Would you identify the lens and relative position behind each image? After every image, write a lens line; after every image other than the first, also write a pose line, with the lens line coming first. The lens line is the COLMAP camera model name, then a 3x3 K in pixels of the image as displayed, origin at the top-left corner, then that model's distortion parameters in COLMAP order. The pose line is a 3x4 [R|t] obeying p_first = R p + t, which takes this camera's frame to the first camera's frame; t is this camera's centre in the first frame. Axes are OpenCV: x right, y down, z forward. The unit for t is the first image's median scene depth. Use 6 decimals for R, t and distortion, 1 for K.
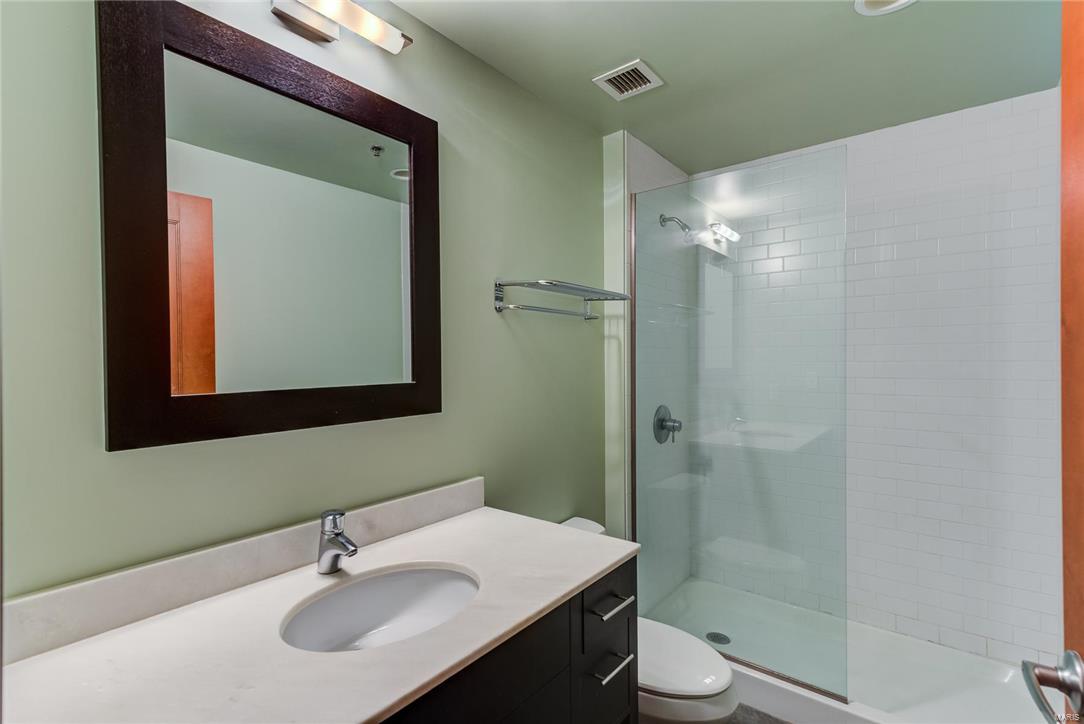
lens RADIAL K [[514.8, 0, 545.6], [0, 514.8, 361.1], [0, 0, 1]] dist [0.011556, 0.001248]
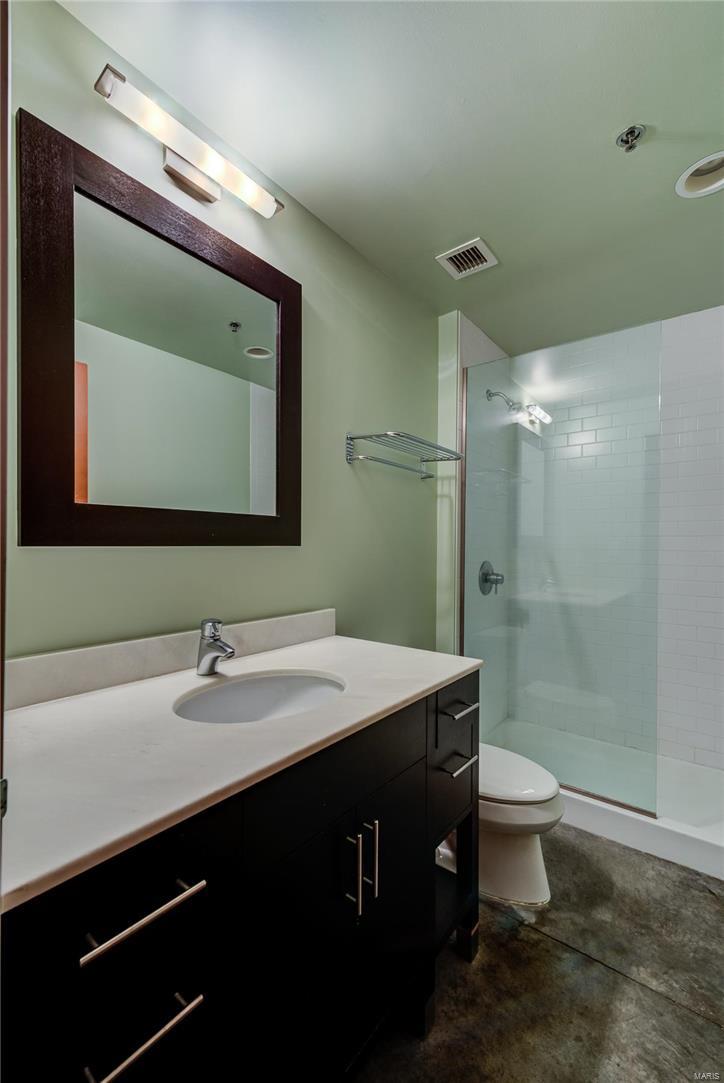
lens RADIAL K [[462.6, 0, 367.9], [0, 462.6, 543.7], [0, 0, 1]] dist [0.011778, -0.000381]
pose [[0.999854, 0.014451, 0.009133, -0.066137], [-0.014390, 0.999874, -0.006645, 0.098240], [-0.009228, 0.006513, 0.999936, 0.000244]]
